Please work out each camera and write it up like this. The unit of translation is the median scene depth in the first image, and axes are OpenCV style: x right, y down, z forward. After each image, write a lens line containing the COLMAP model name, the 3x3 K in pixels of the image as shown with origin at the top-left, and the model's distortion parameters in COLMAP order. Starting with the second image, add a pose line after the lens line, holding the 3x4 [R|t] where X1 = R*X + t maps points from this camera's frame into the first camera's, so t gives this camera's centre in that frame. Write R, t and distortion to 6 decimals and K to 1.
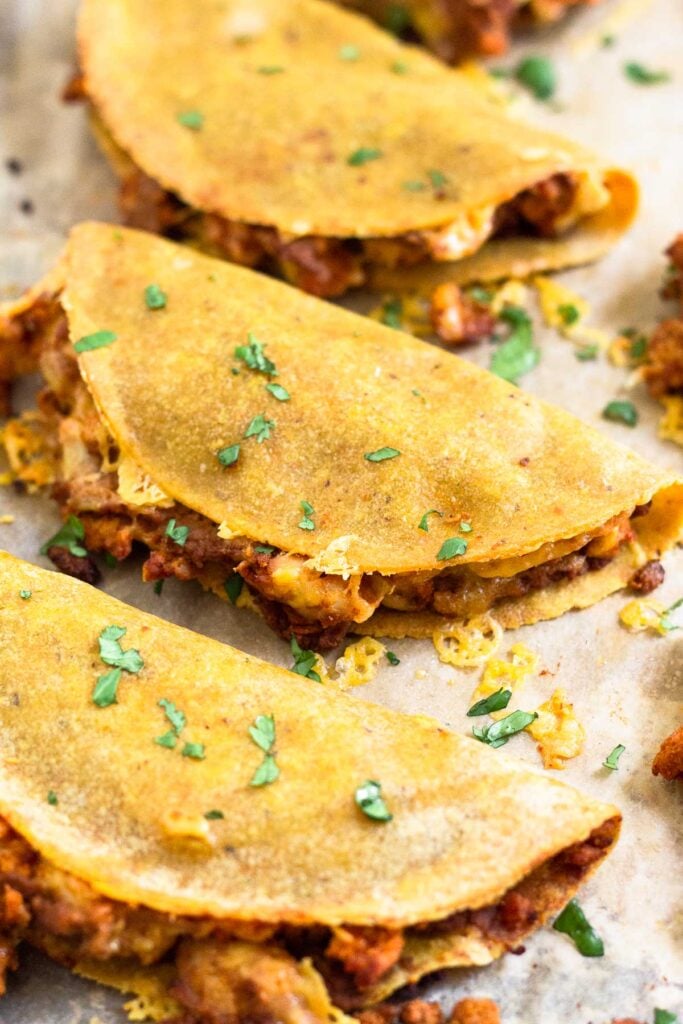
lens RADIAL K [[2652.4, 0, 341.2], [0, 2652.4, 601.4], [0, 0, 1]] dist [0.017865, 0.158988]
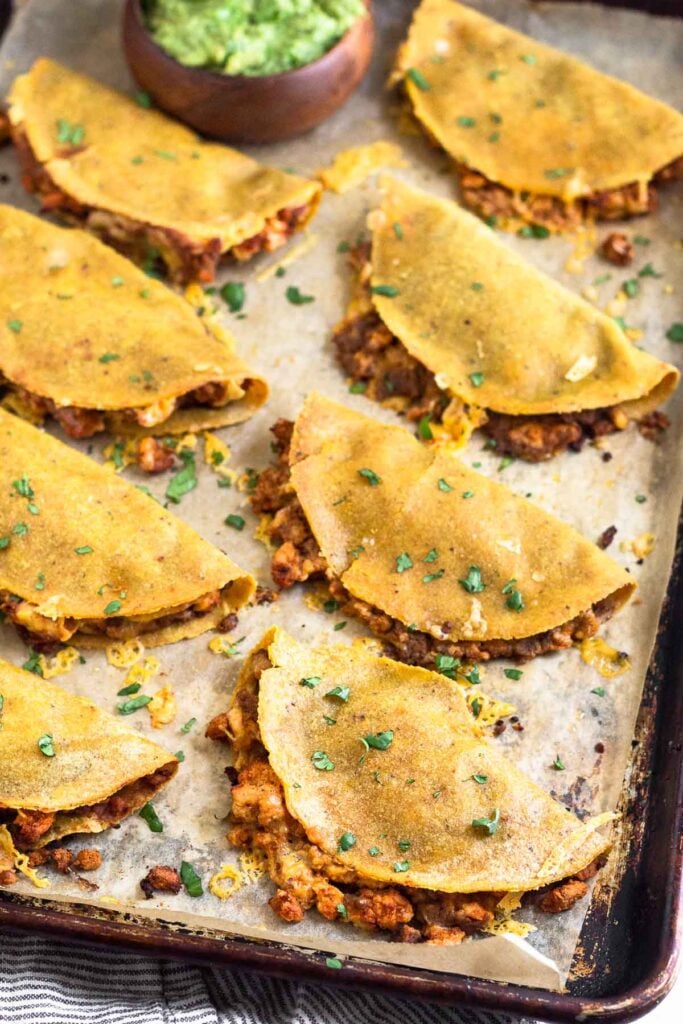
lens RADIAL K [[2652.4, 0, 341.2], [0, 2652.4, 601.4], [0, 0, 1]] dist [0.017865, 0.158988]
pose [[0.996194, 0.073699, -0.046532, 0.282107], [-0.068011, 0.991172, 0.113811, -0.241814], [0.054509, -0.110213, 0.992412, -0.826644]]
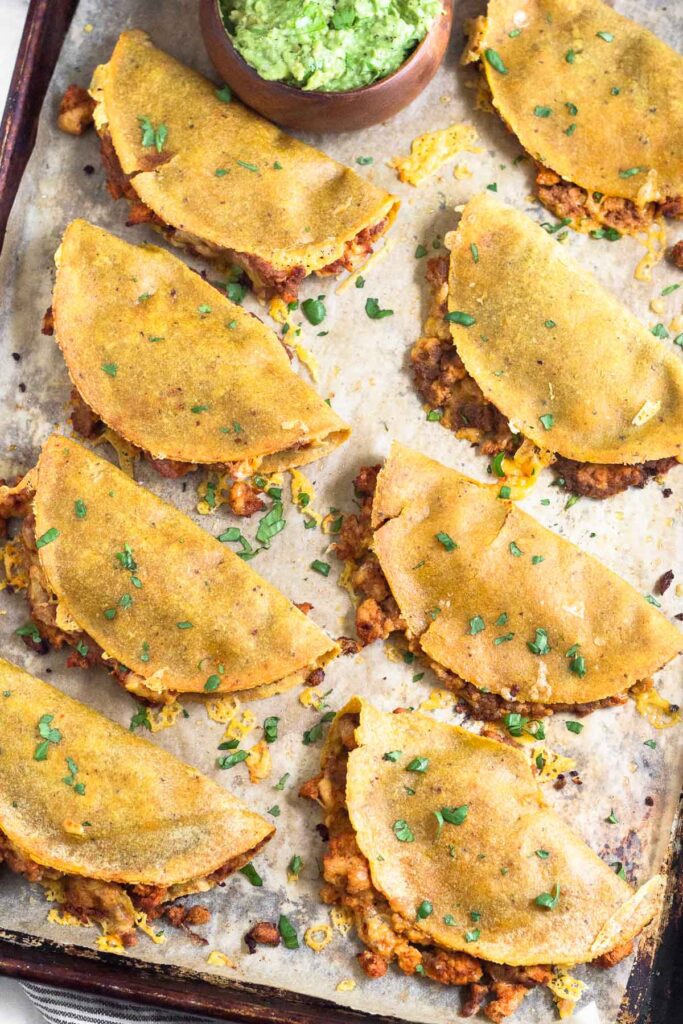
lens RADIAL K [[2652.4, 0, 341.2], [0, 2652.4, 601.4], [0, 0, 1]] dist [0.017865, 0.158988]
pose [[0.995749, 0.087711, -0.028136, 0.189091], [-0.064063, 0.878907, 0.472672, -1.031687], [0.066187, -0.468860, 0.880789, -0.763206]]
